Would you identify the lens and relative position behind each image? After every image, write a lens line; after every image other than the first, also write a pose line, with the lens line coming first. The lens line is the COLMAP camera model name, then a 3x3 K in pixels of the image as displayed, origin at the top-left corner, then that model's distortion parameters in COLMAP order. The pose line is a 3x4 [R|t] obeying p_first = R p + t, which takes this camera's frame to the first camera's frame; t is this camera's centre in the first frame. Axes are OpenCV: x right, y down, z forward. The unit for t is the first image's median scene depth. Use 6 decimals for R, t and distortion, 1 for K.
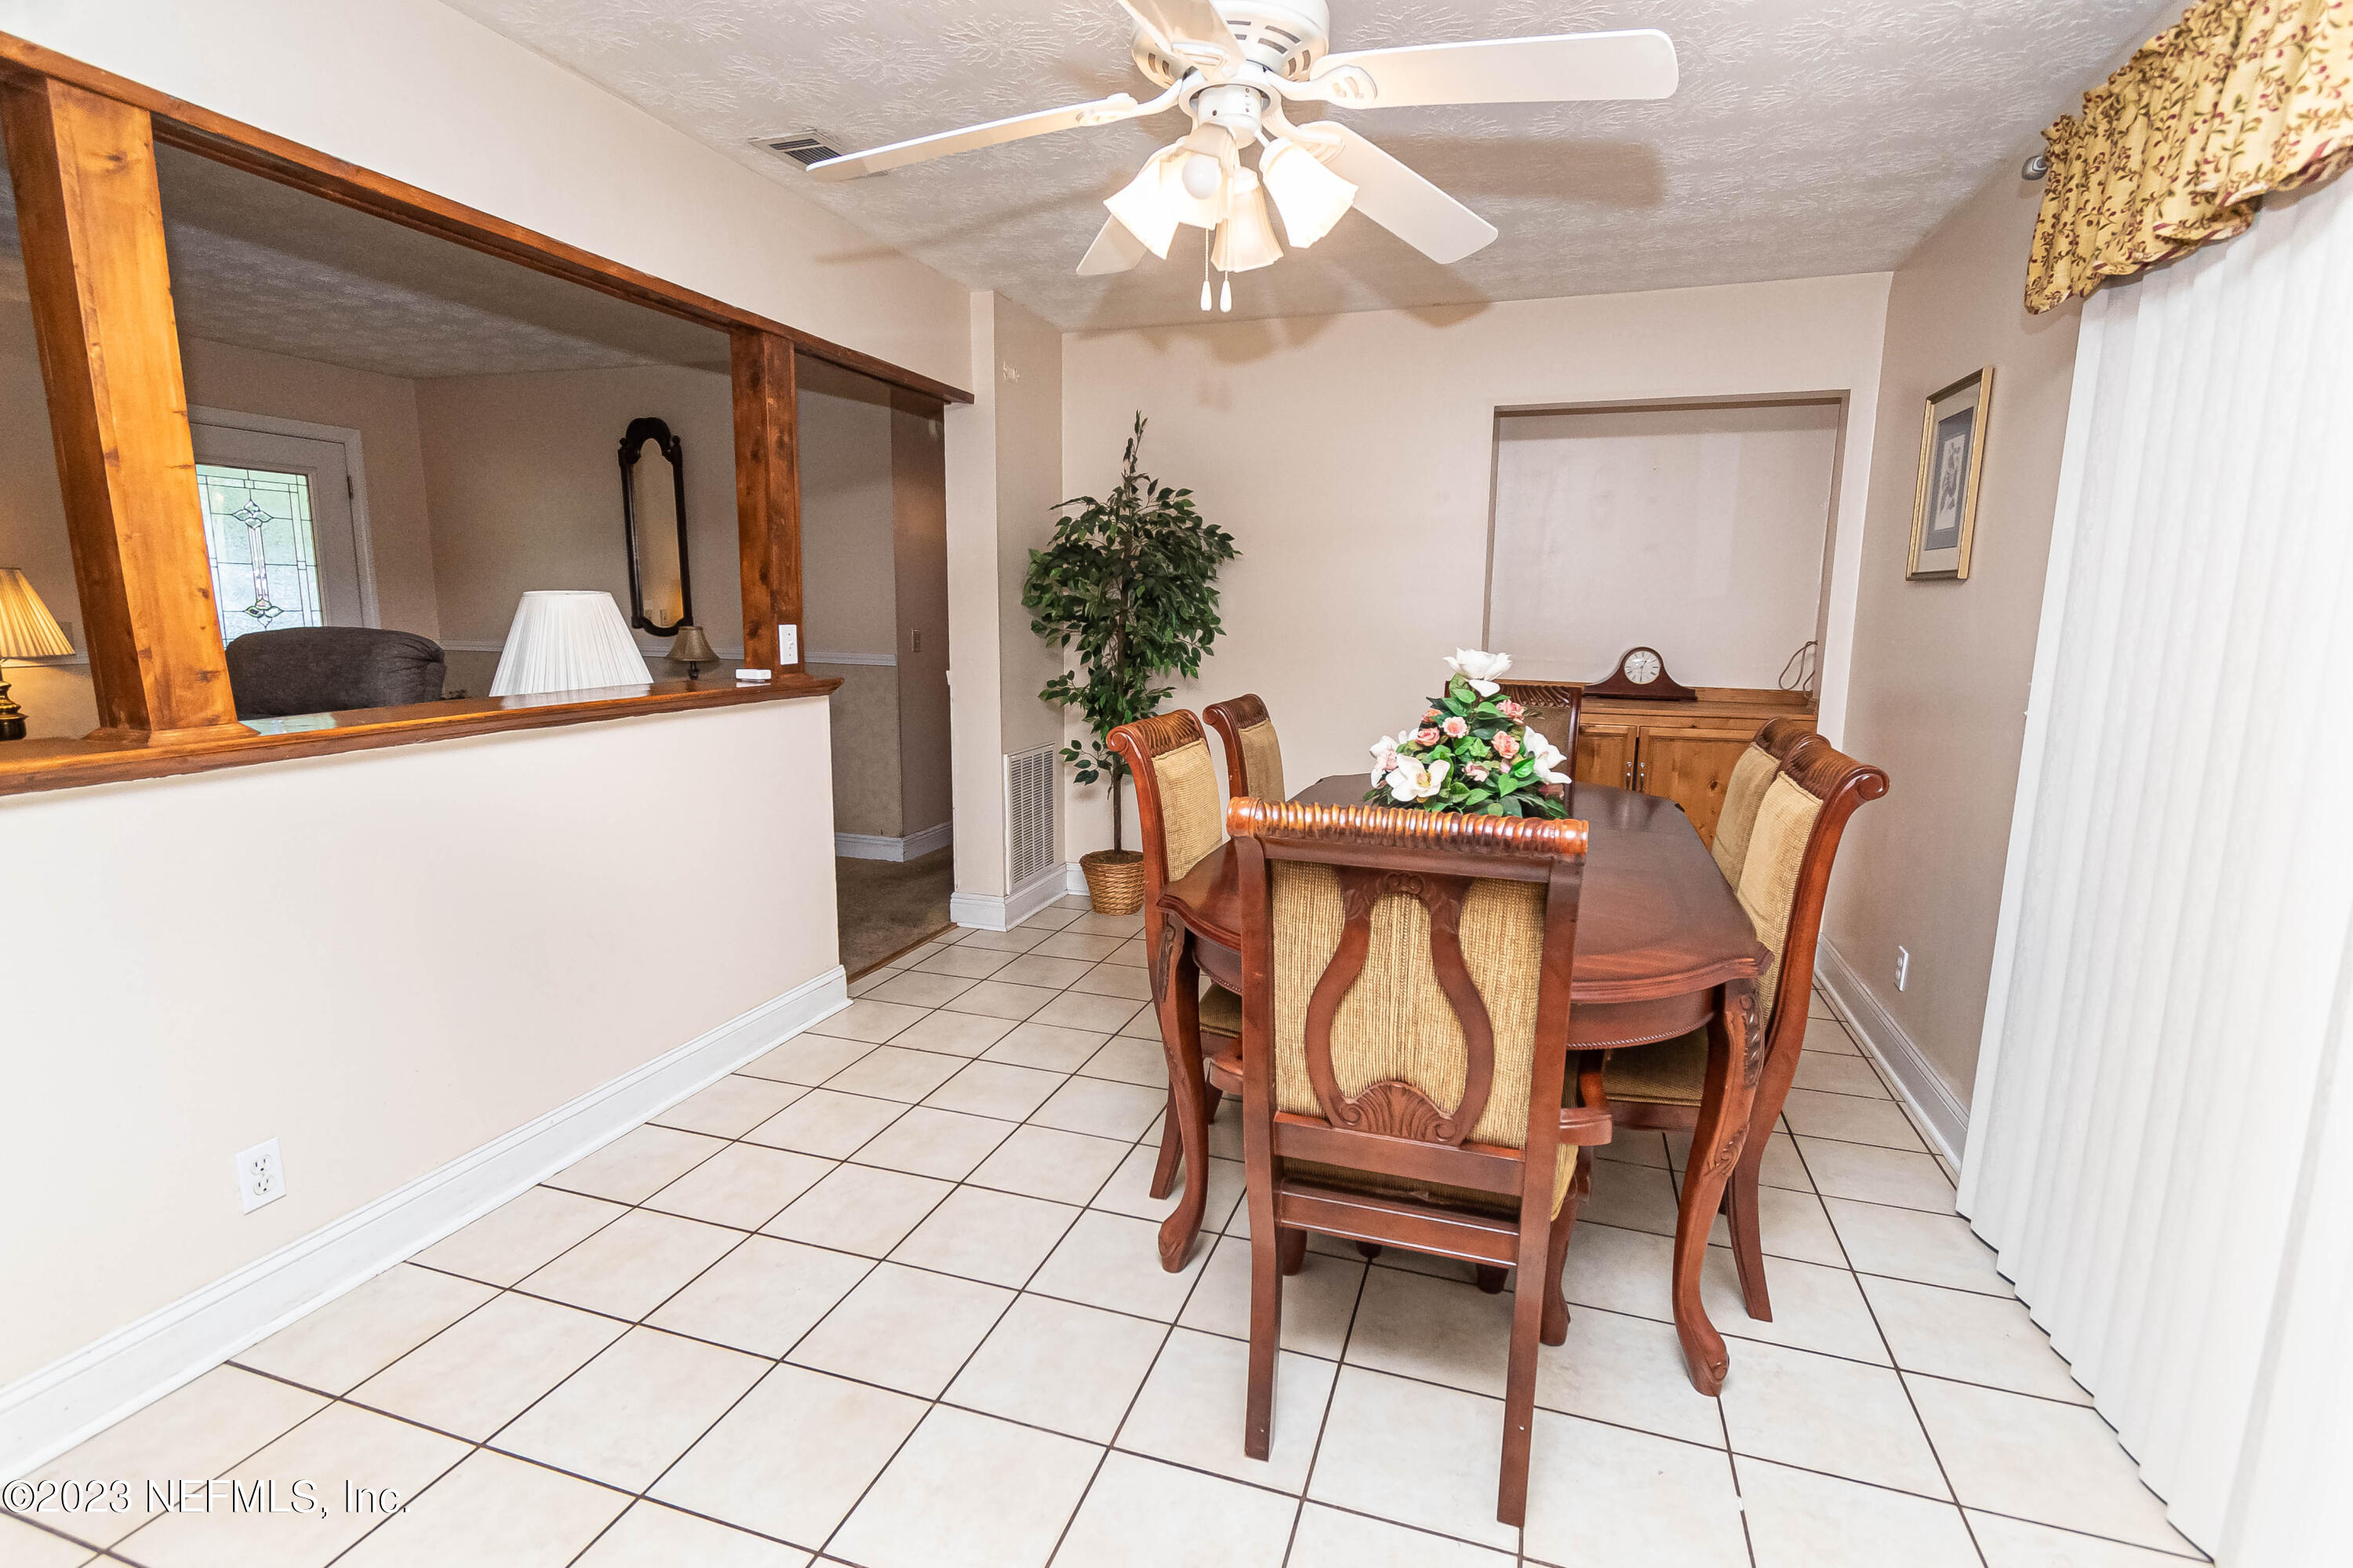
lens RADIAL K [[1074.4, 0, 1240.0], [0, 1074.4, 782.5], [0, 0, 1]] dist [0.007333, -0.003377]
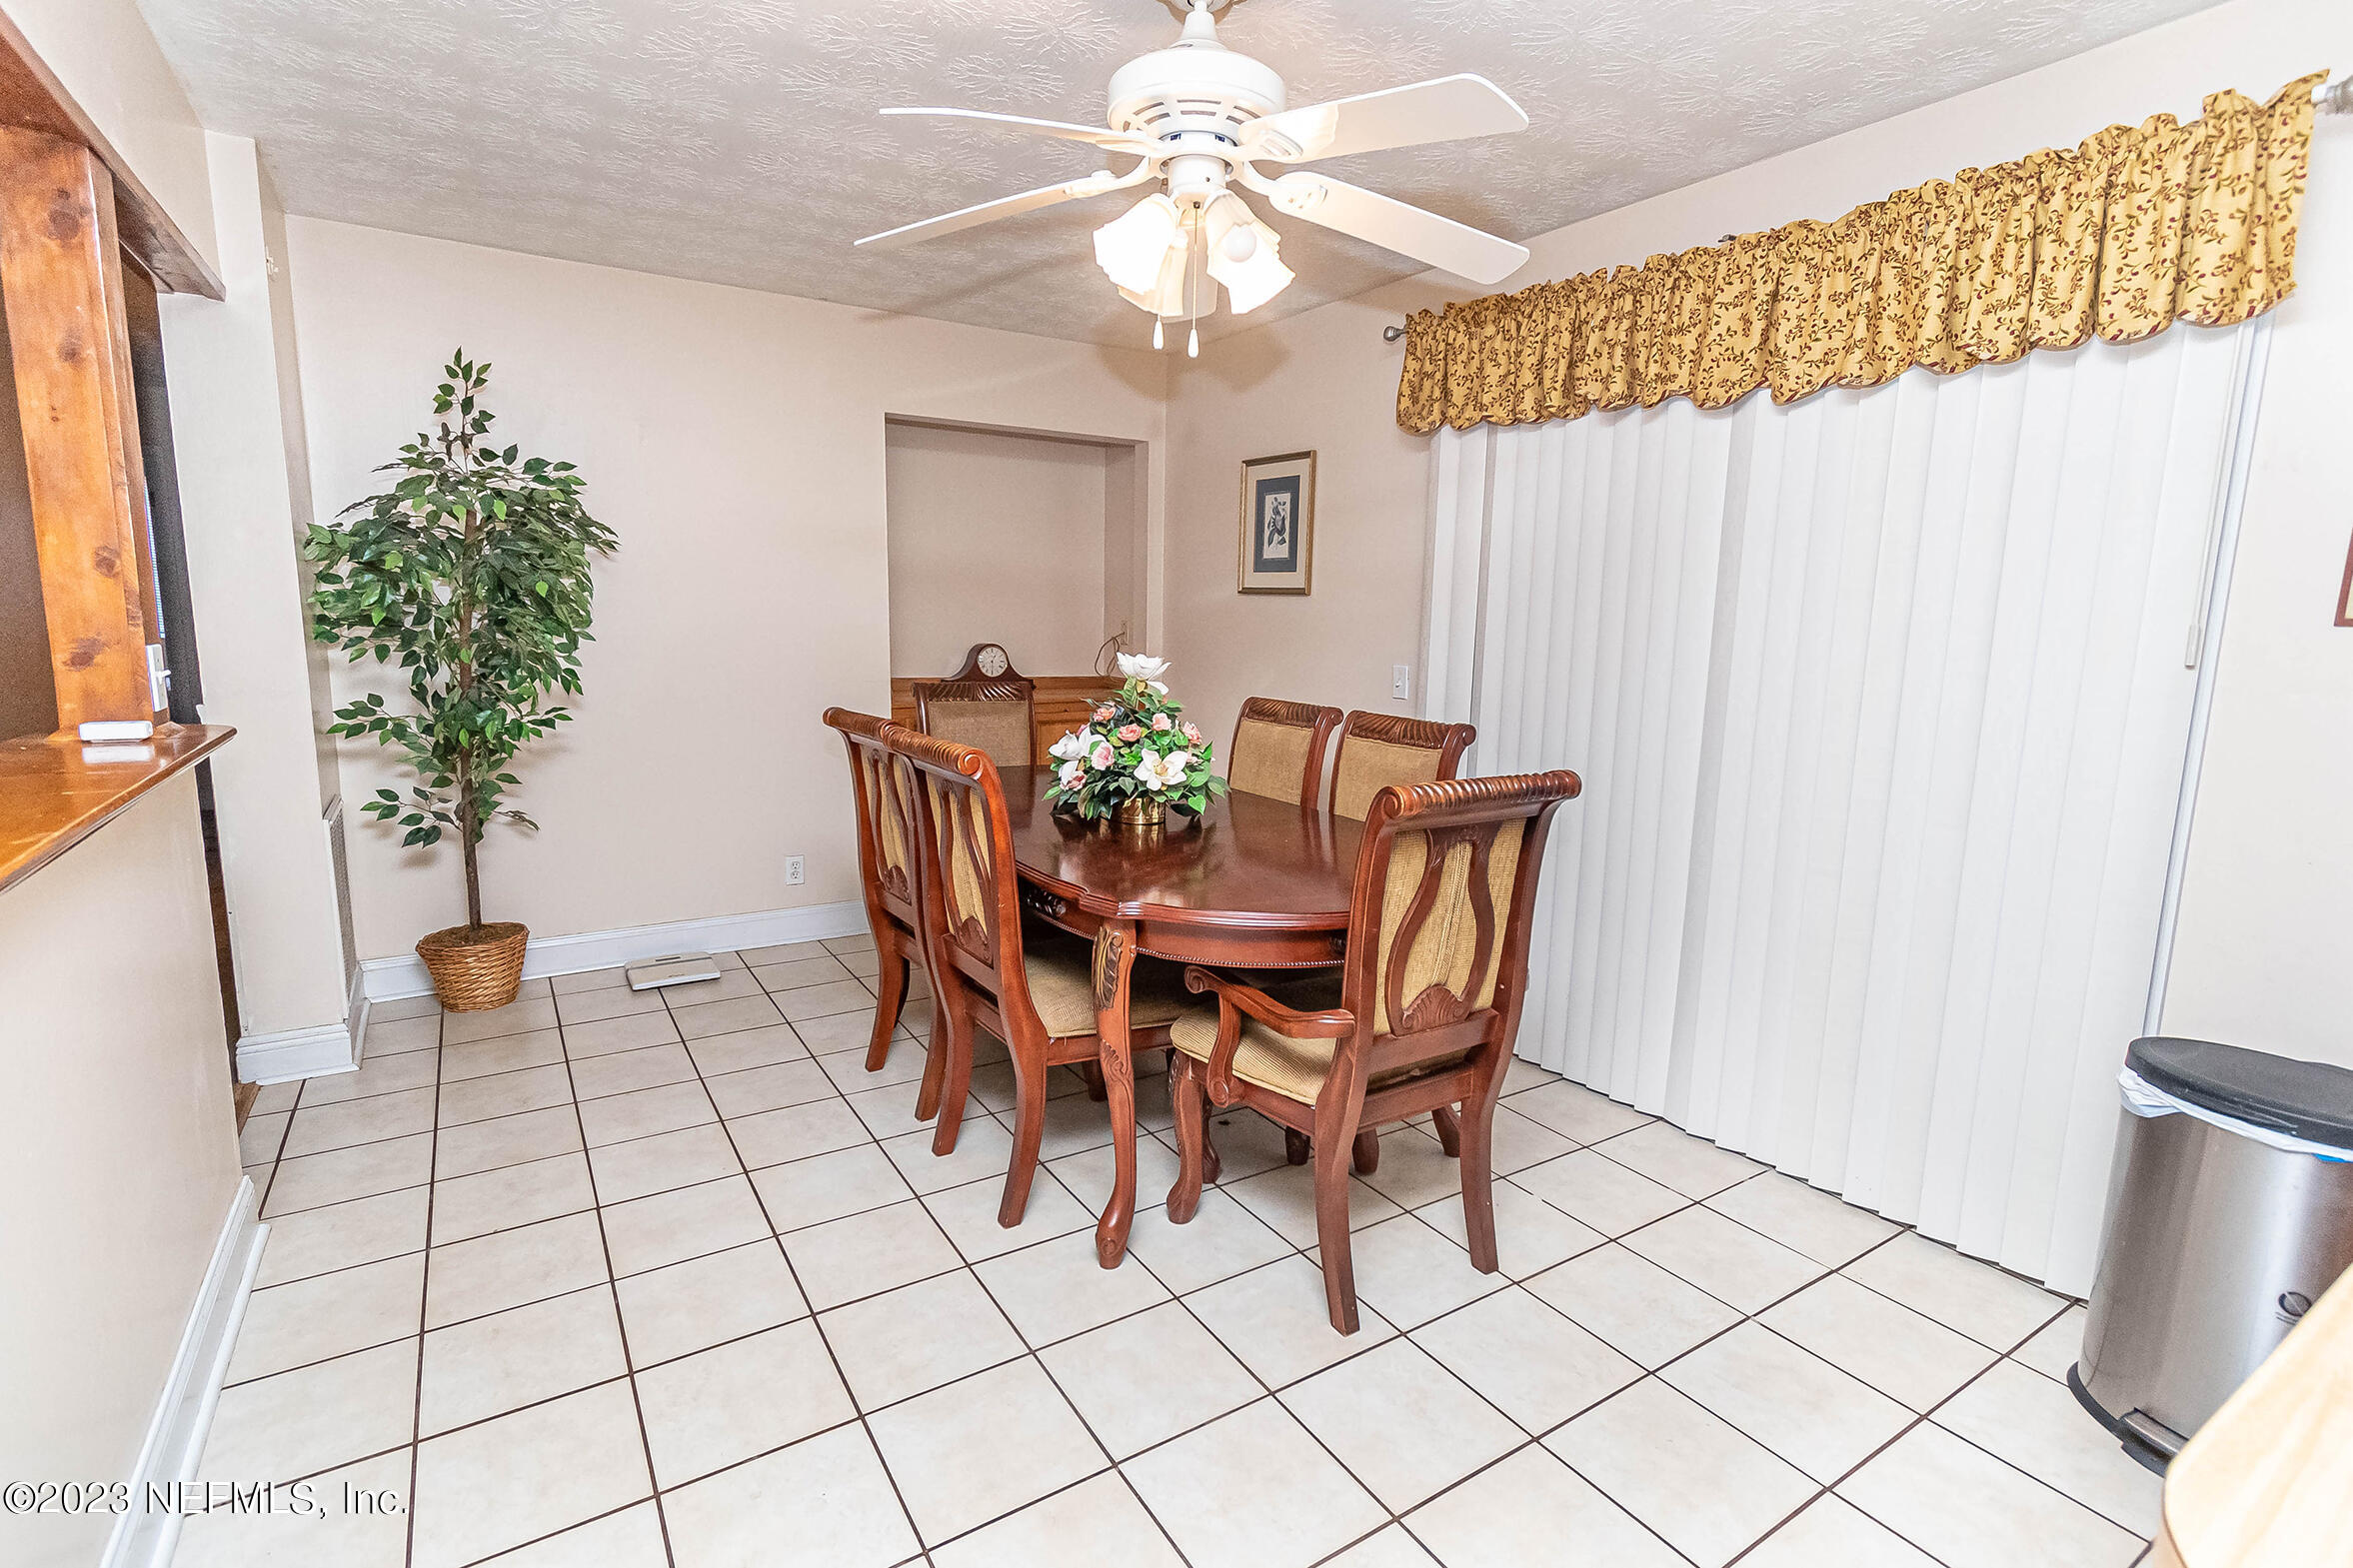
lens RADIAL K [[1074.2, 0, 1158.5], [0, 1074.2, 779.2], [0, 0, 1]] dist [0.007333, -0.003377]
pose [[0.655135, -0.117939, 0.746249, -0.391731], [0.110734, 0.992063, 0.059574, -0.034692], [-0.747352, 0.043606, 0.662996, 0.137855]]
